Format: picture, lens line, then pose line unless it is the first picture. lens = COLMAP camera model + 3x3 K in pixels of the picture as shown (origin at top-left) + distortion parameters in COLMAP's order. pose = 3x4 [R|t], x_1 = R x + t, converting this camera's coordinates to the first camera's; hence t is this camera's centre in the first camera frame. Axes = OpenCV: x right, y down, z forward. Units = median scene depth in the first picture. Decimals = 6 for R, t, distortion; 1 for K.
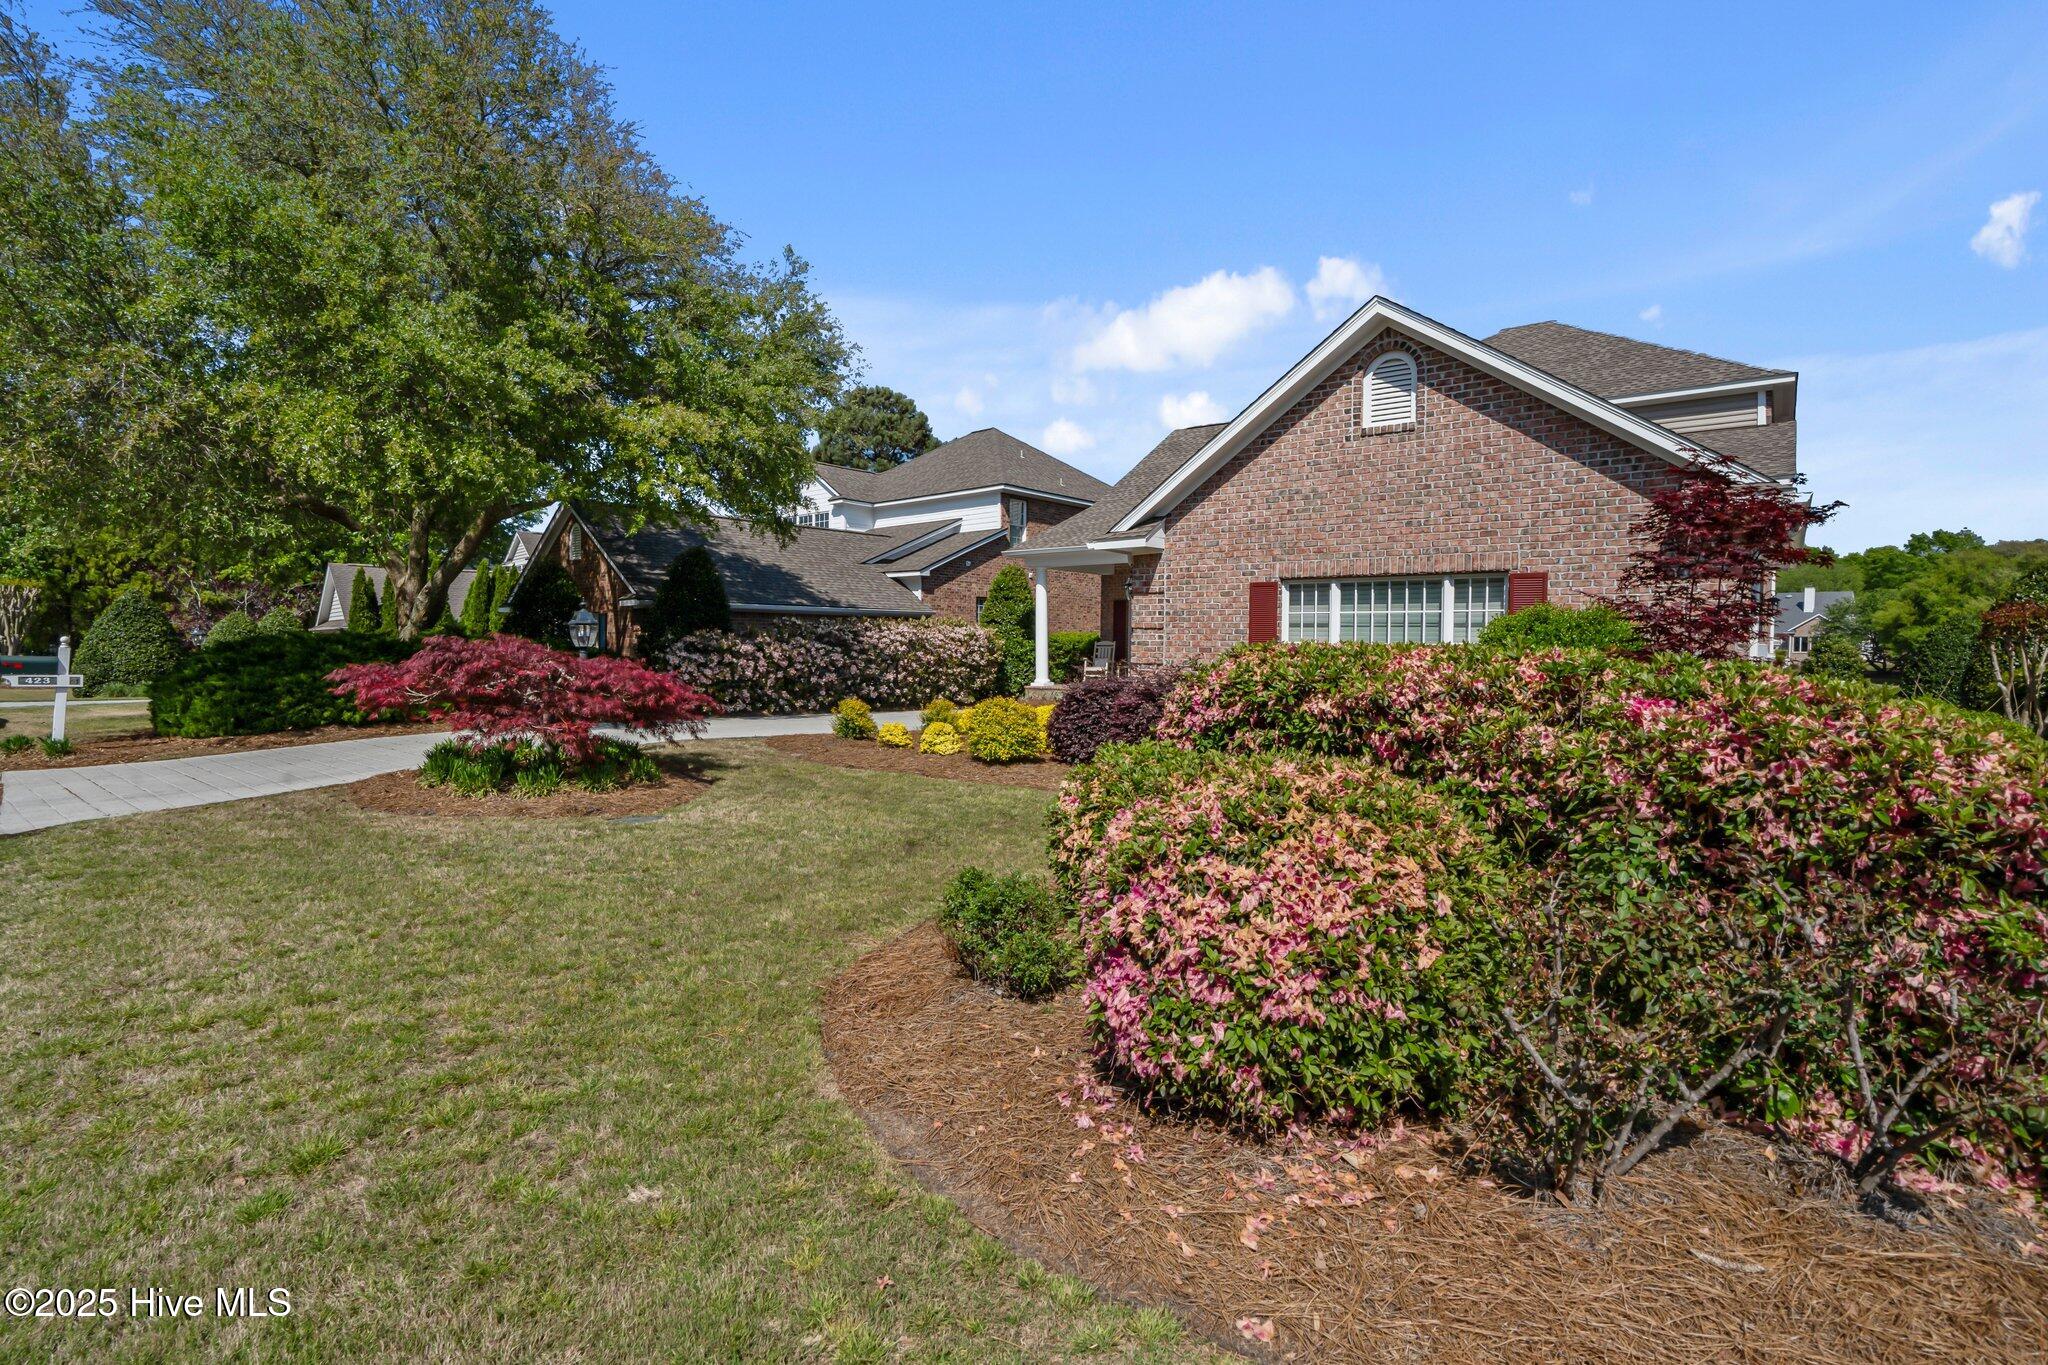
lens RADIAL K [[955.0, 0, 1022.0], [0, 955.0, 686.7], [0, 0, 1]] dist [-0.038243, 0.000808]
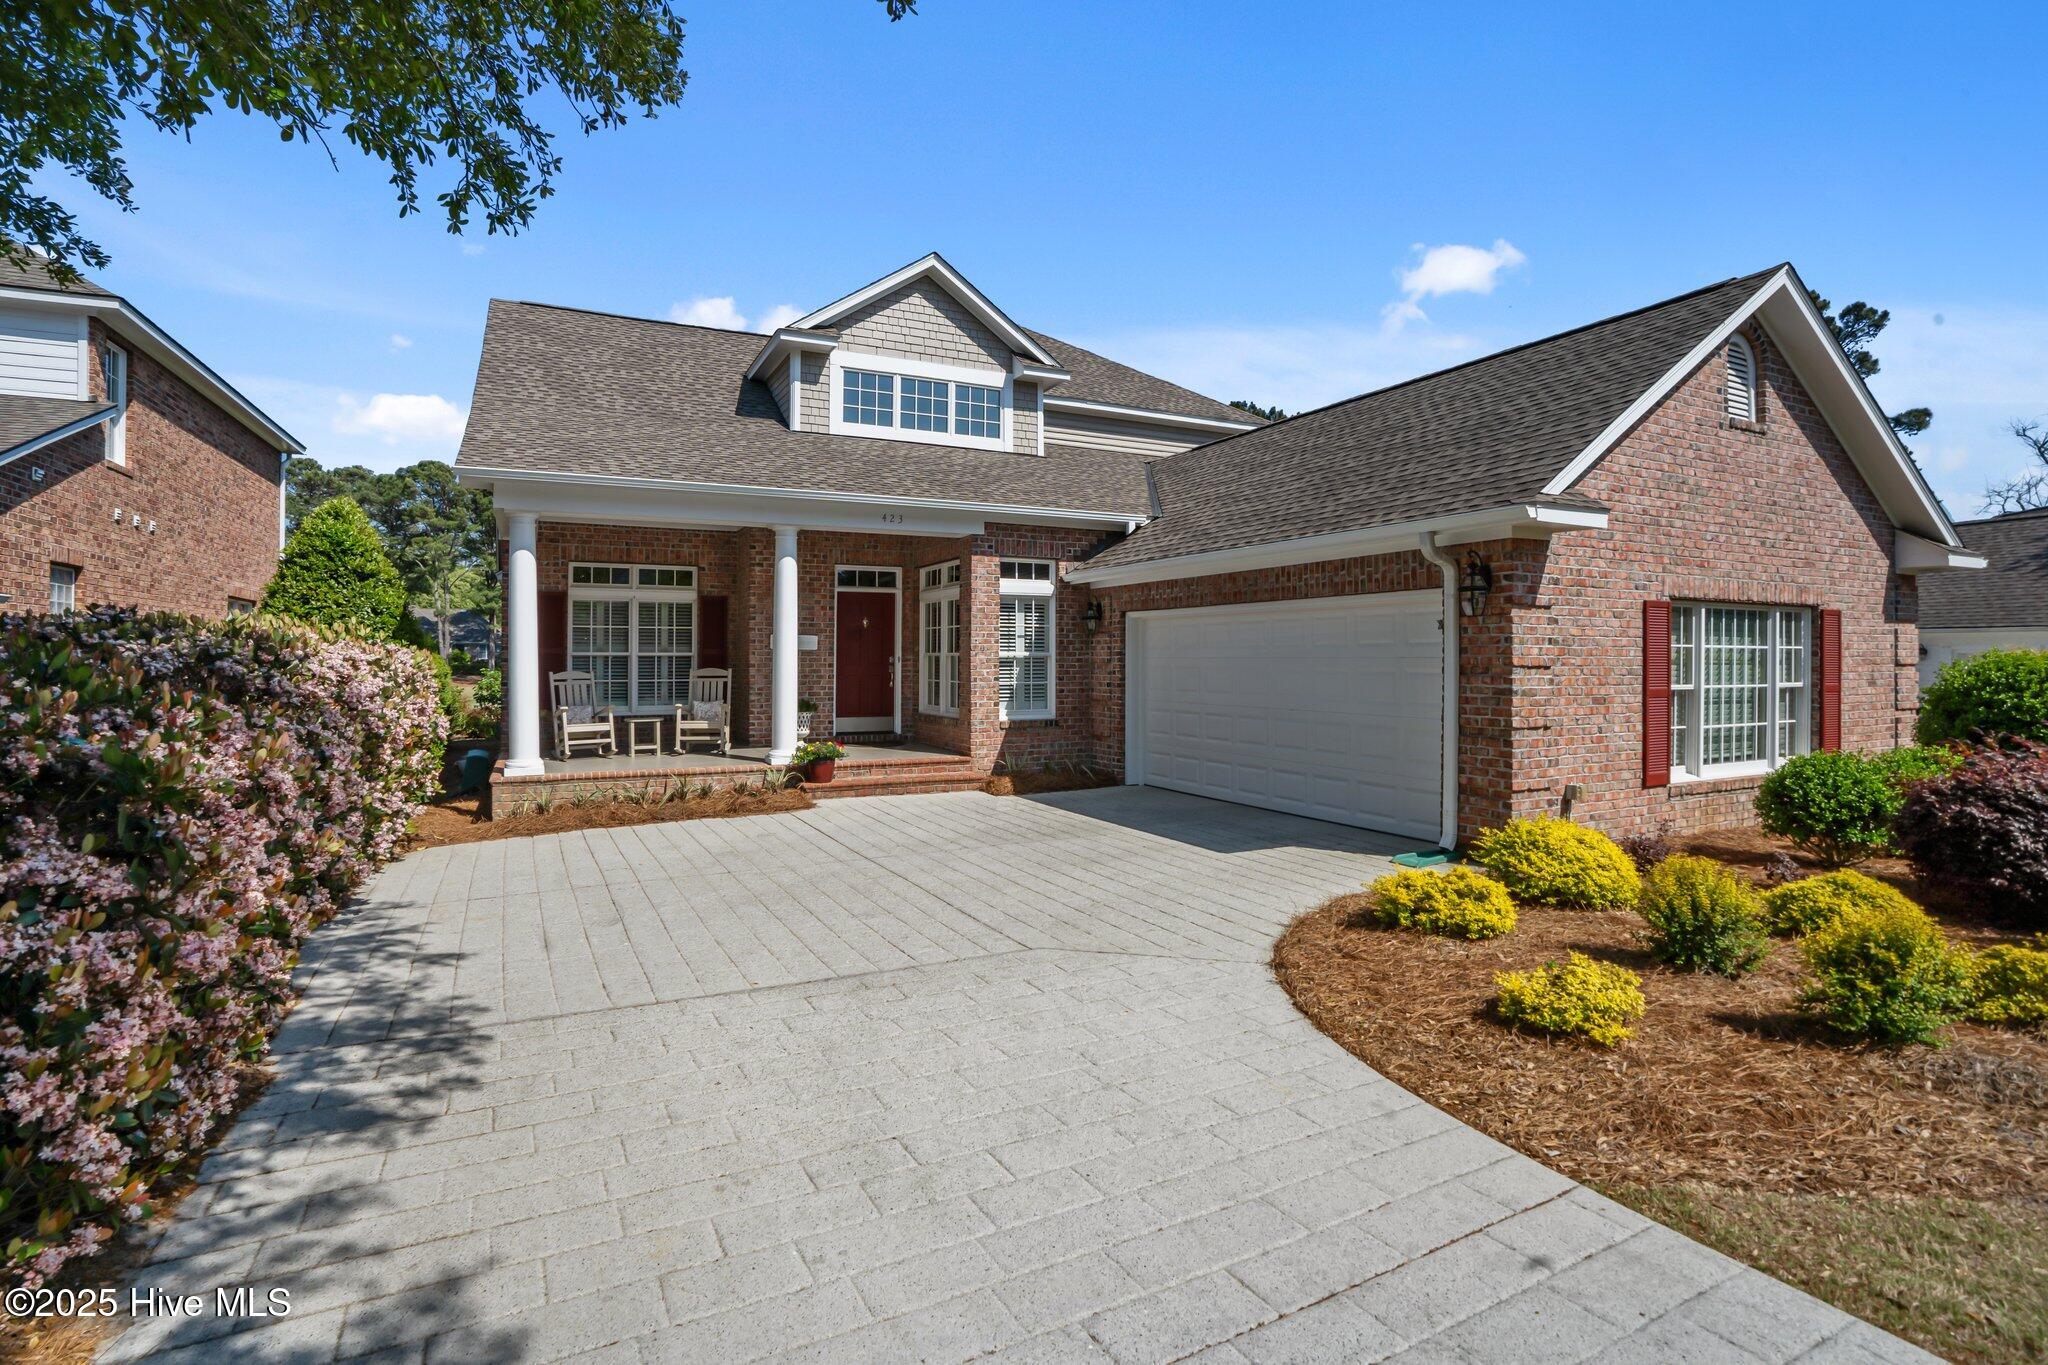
lens RADIAL K [[985.9, 0, 1019.4], [0, 985.9, 661.1], [0, 0, 1]] dist [-0.069175, 0.032821]
pose [[0.410191, -0.009884, 0.911946, -0.607869], [0.041070, 0.999127, -0.007644, -0.083088], [-0.911075, 0.040589, 0.410239, 1.189587]]
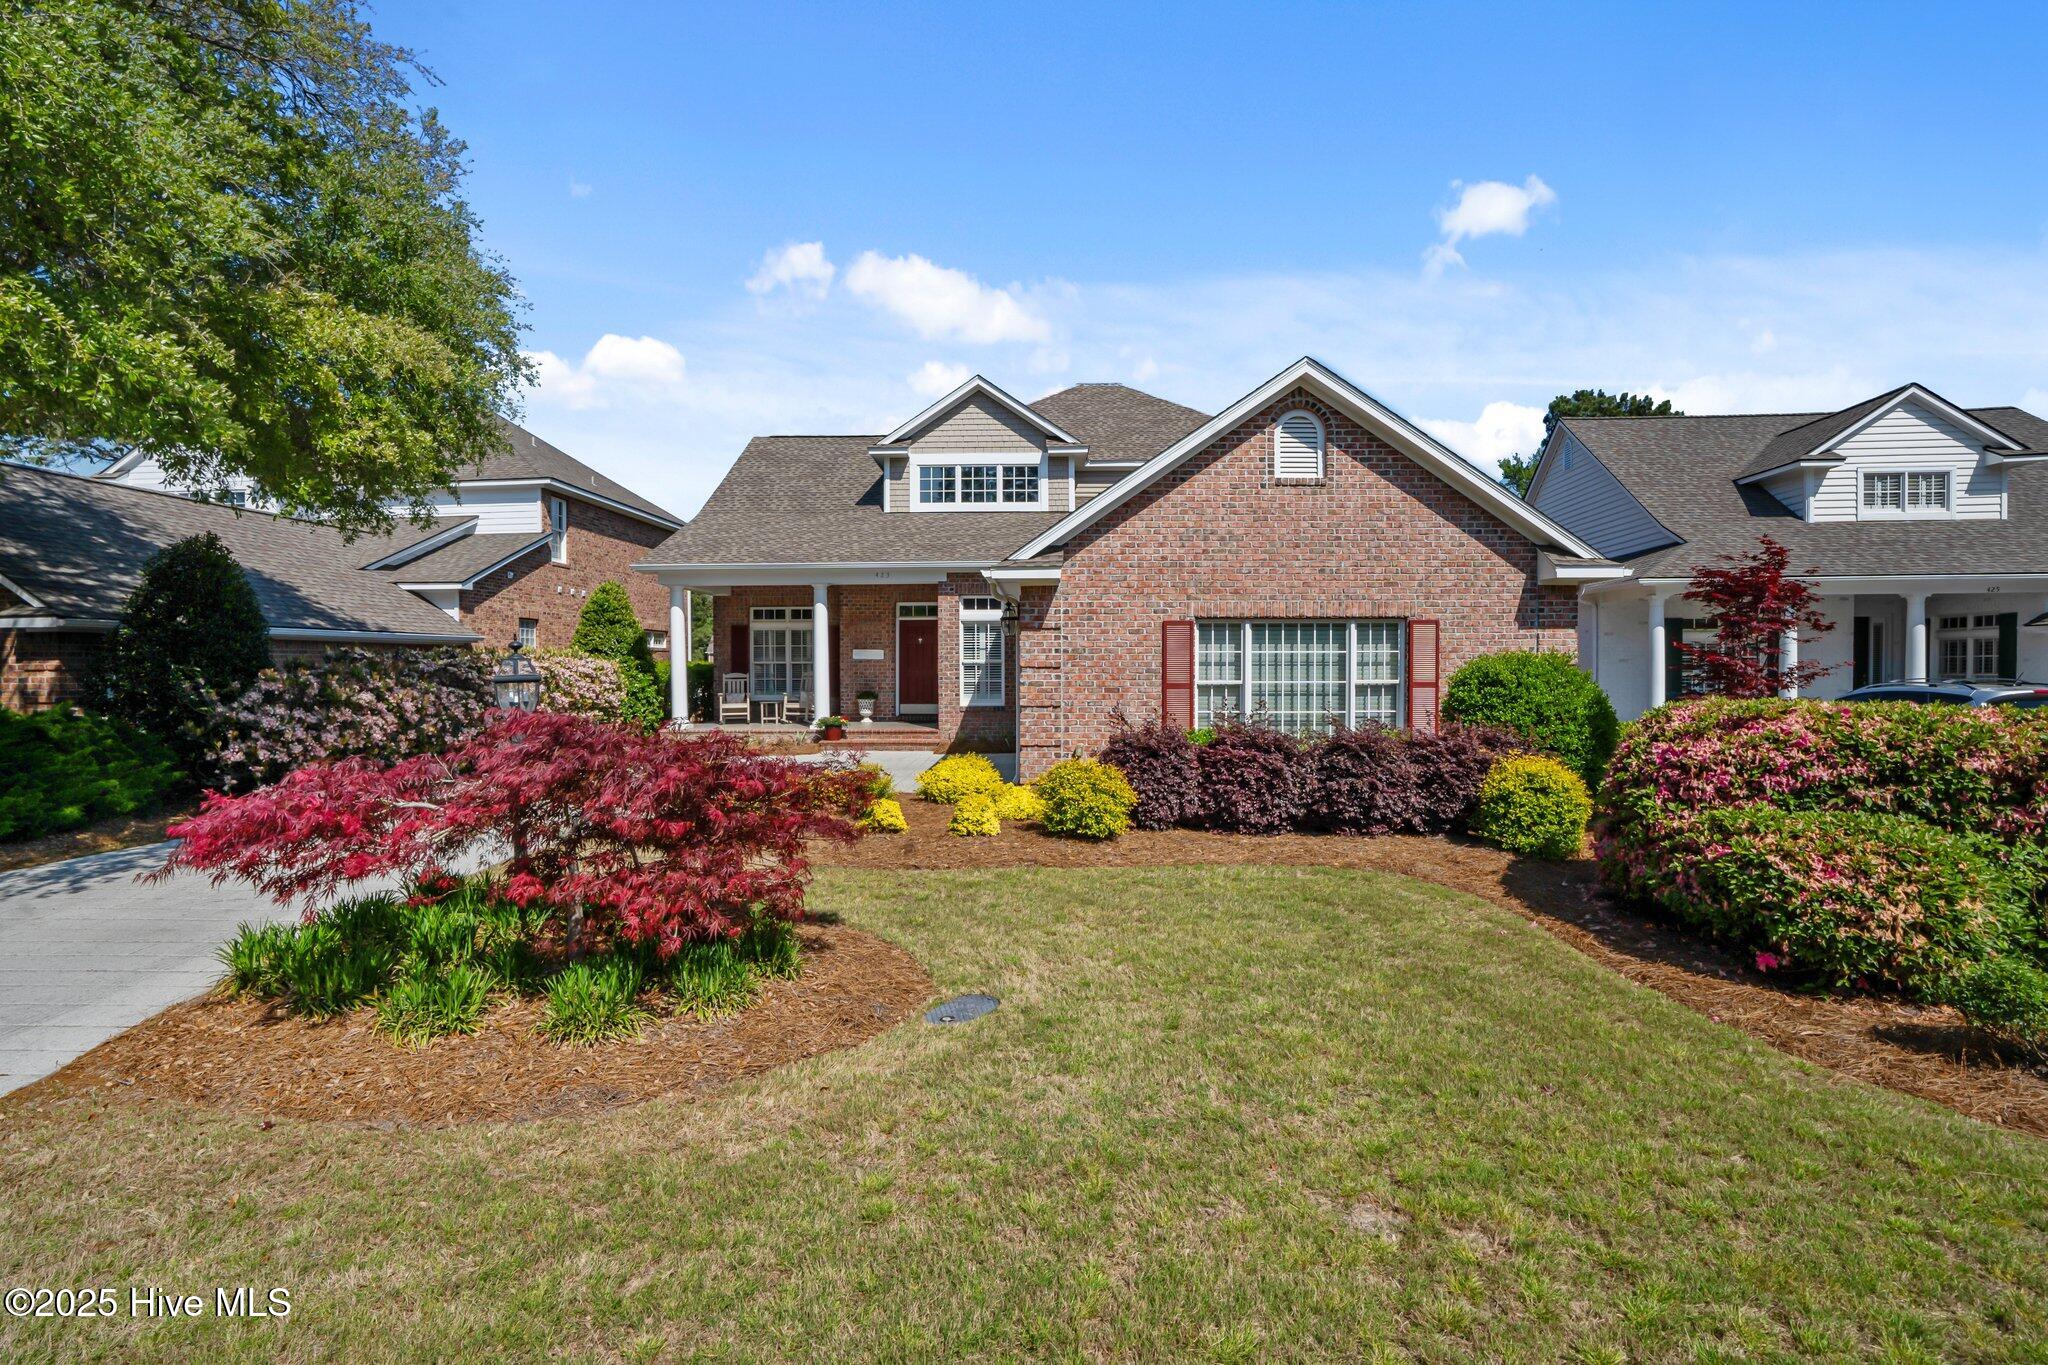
lens RADIAL K [[955.0, 0, 1022.0], [0, 955.0, 686.7], [0, 0, 1]] dist [-0.038243, 0.000808]
pose [[0.787996, -0.023929, 0.615216, -0.504305], [0.036117, 0.999320, -0.007390, -0.041696], [-0.614621, 0.028043, 0.788324, 0.337230]]
